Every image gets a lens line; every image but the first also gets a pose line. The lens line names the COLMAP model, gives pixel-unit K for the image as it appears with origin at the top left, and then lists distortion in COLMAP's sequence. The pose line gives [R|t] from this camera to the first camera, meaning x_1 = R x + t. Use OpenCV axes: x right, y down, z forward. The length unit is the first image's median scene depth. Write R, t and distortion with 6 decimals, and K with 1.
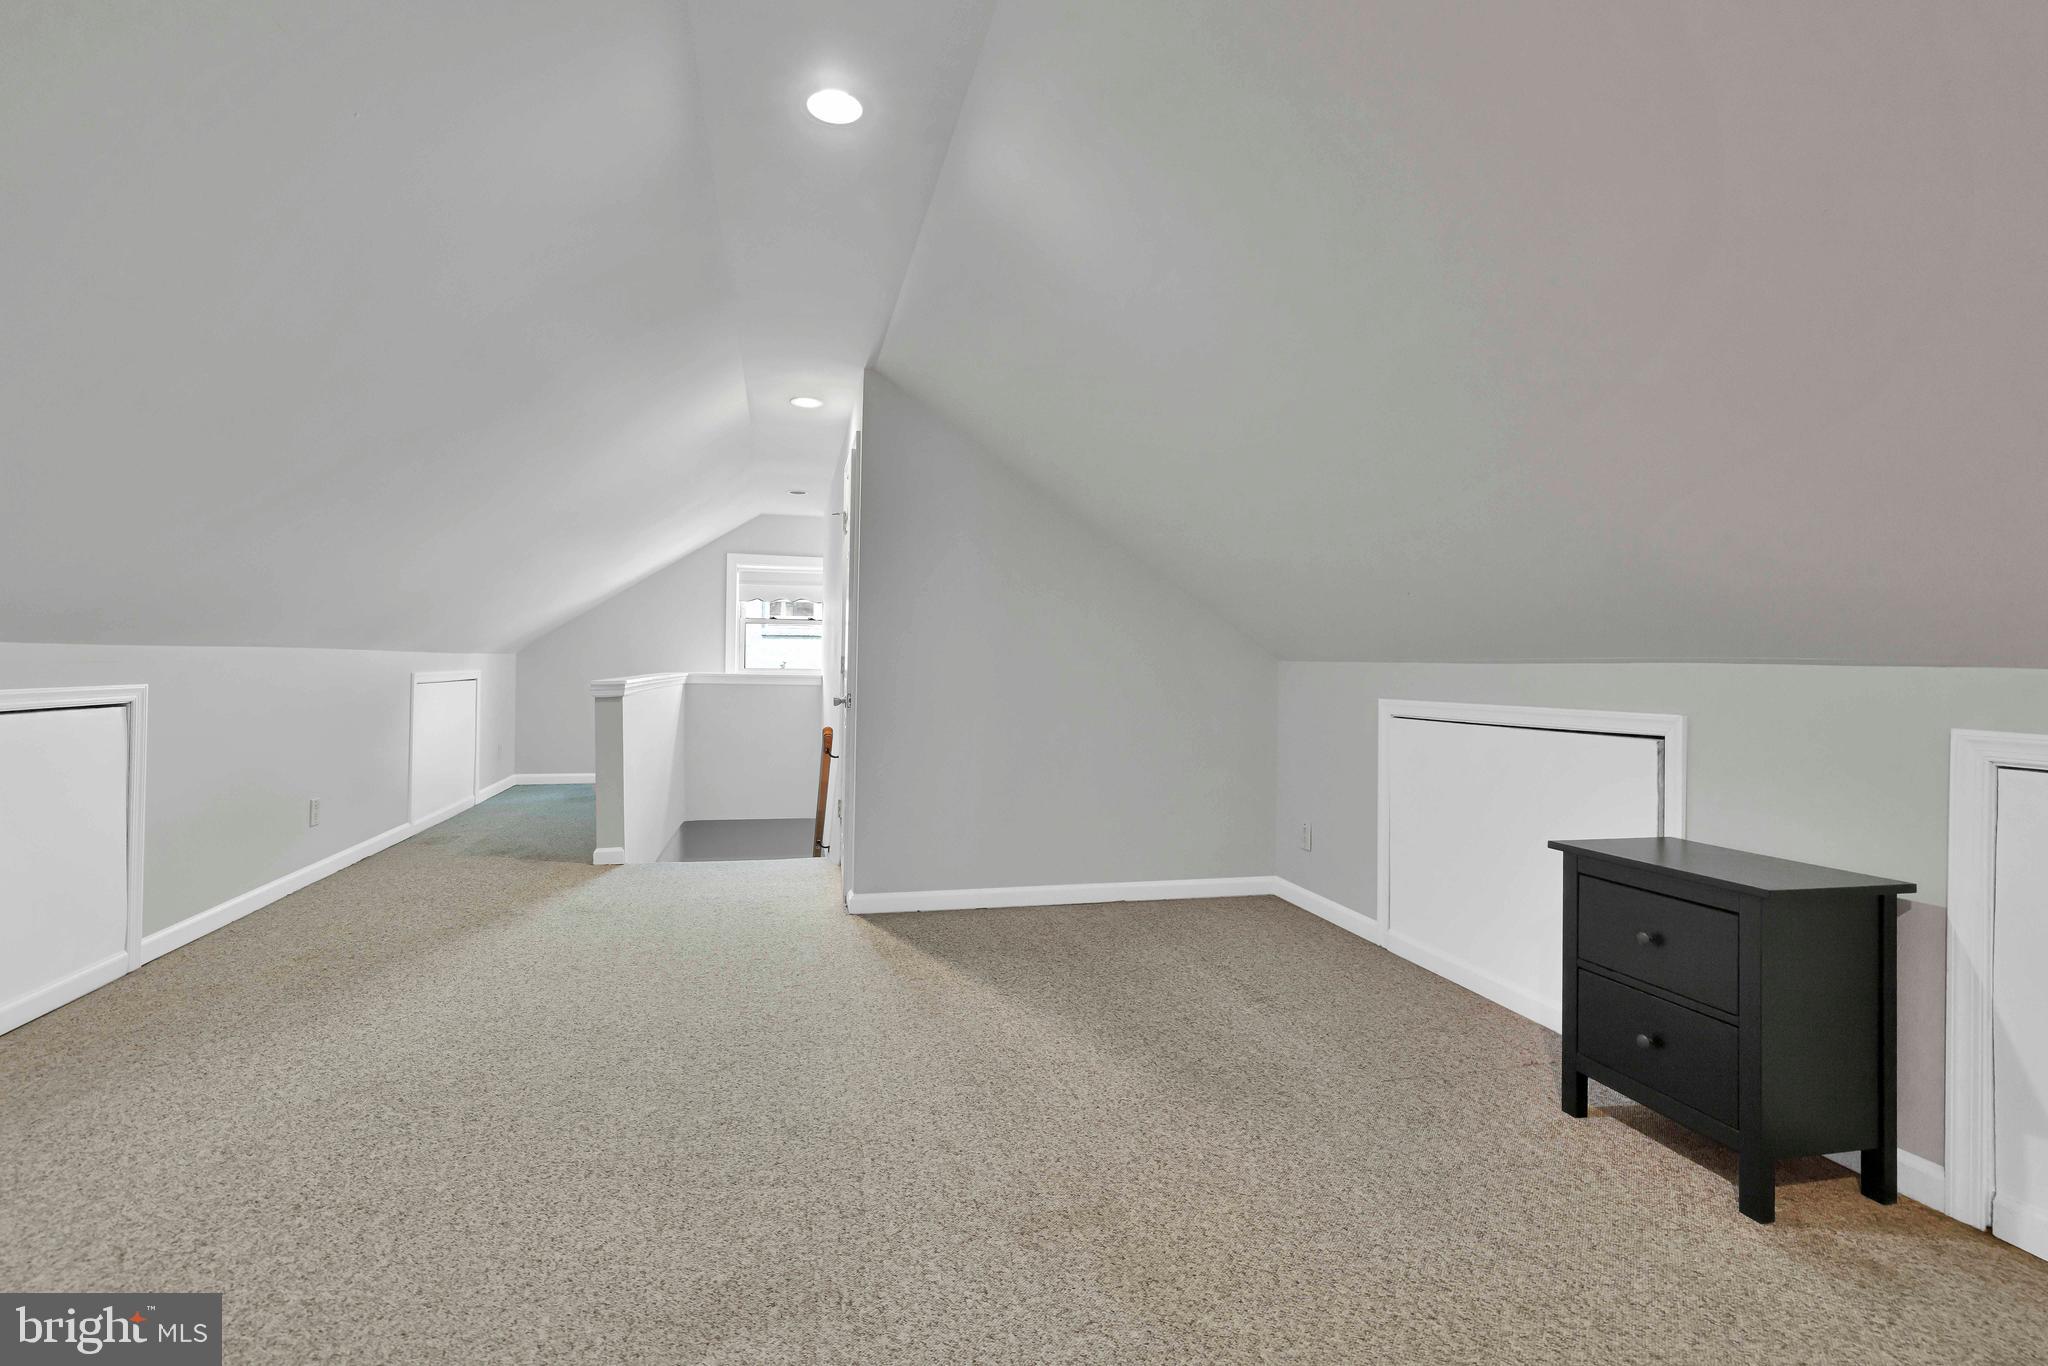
lens RADIAL K [[927.9, 0, 1019.5], [0, 927.9, 673.0], [0, 0, 1]] dist [-0.000083, 0.000179]
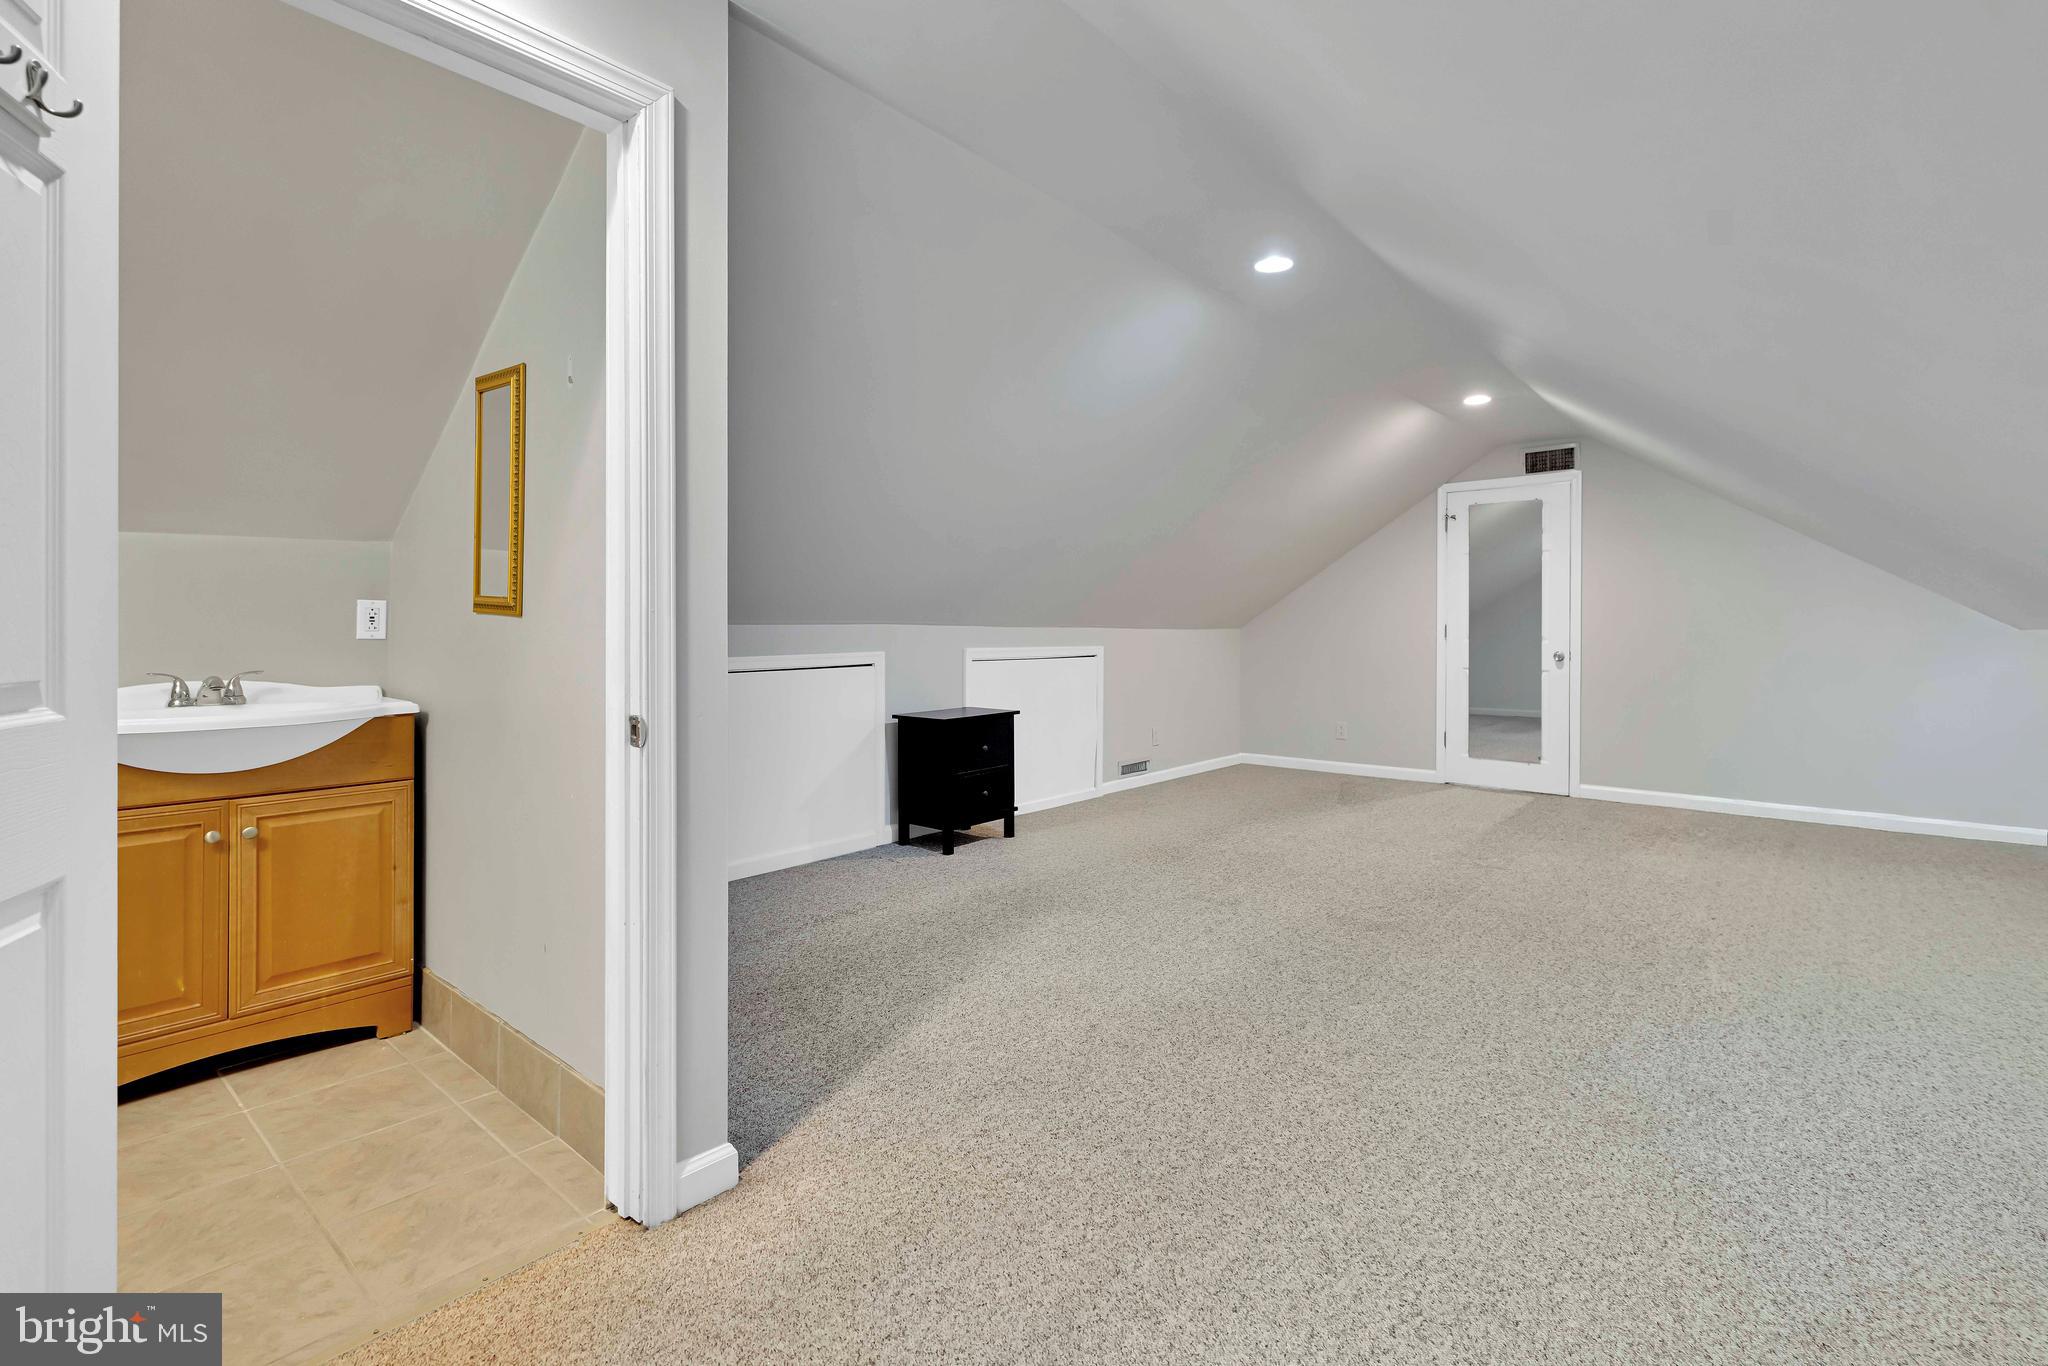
lens RADIAL K [[927.9, 0, 1019.5], [0, 927.9, 673.0], [0, 0, 1]] dist [-0.000083, 0.000179]
pose [[-0.566211, -0.055860, 0.822365, -1.121007], [-0.004154, 0.997882, 0.064922, -0.042724], [-0.824250, 0.033343, -0.565244, 2.028247]]
